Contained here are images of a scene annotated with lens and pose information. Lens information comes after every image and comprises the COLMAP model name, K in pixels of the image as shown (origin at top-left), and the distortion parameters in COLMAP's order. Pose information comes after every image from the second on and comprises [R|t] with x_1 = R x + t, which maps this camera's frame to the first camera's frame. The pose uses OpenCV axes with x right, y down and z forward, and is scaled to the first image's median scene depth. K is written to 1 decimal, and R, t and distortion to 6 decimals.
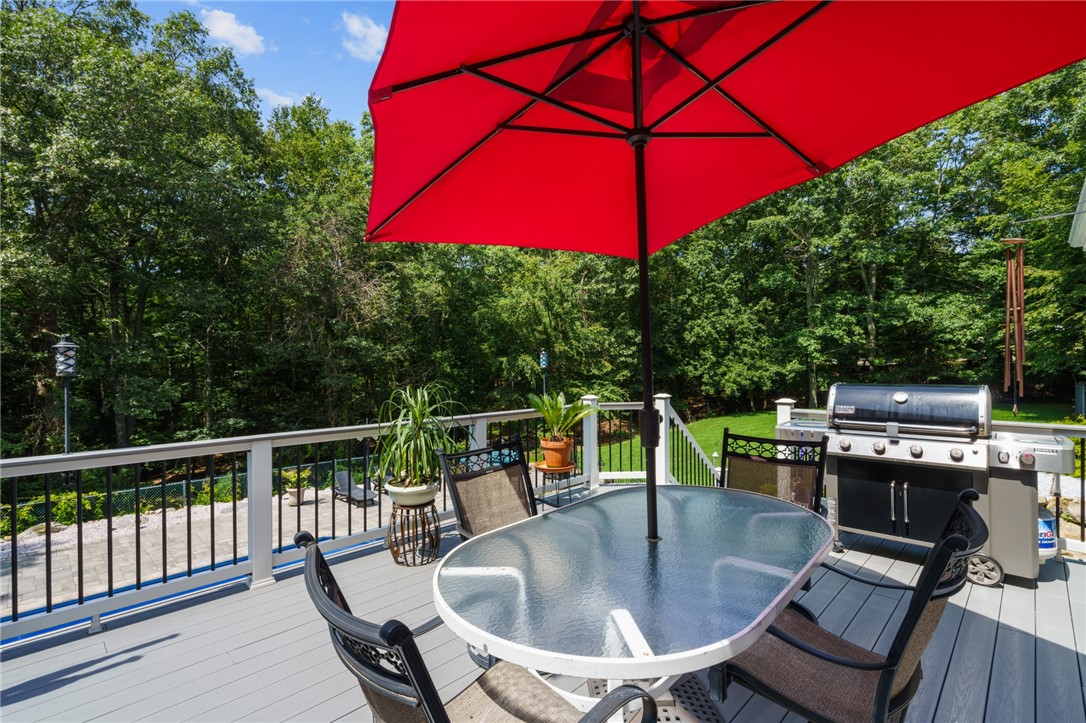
lens RADIAL K [[494.3, 0, 542.7], [0, 494.3, 361.8], [0, 0, 1]] dist [-0.022687, 0.002063]
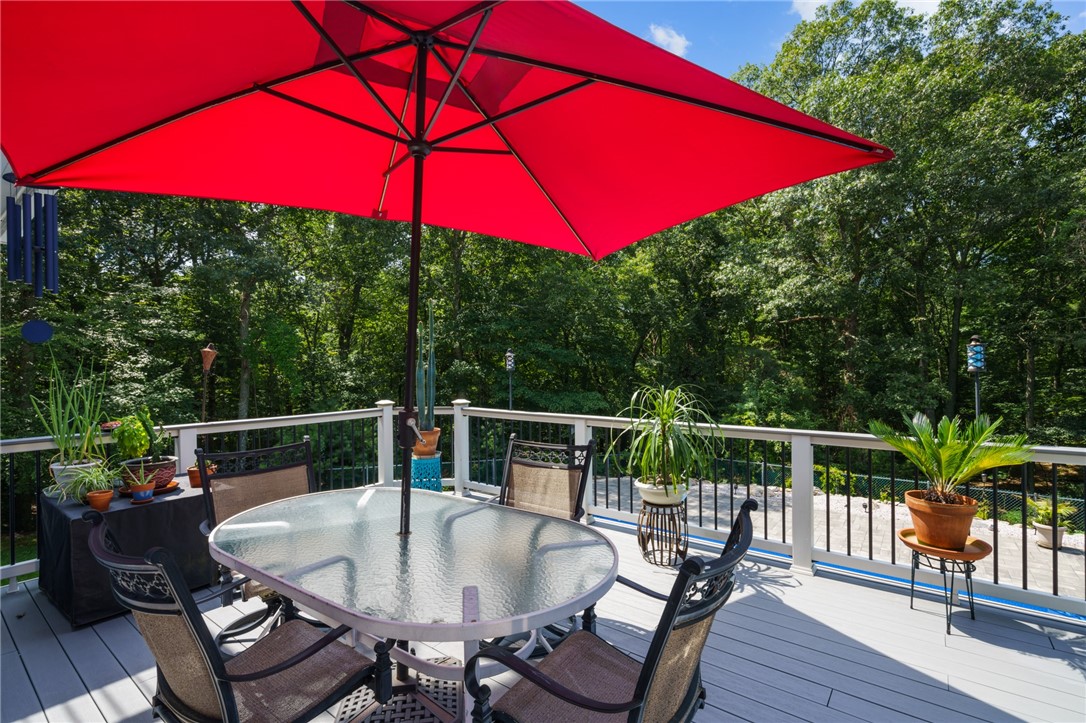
lens RADIAL K [[494.3, 0, 544.4], [0, 494.3, 366.8], [0, 0, 1]] dist [-0.022687, 0.002063]
pose [[0.099688, 0.011925, -0.994947, 0.154147], [0.005993, 0.999903, 0.012585, 0.000179], [0.995001, -0.007217, 0.099607, 0.153252]]
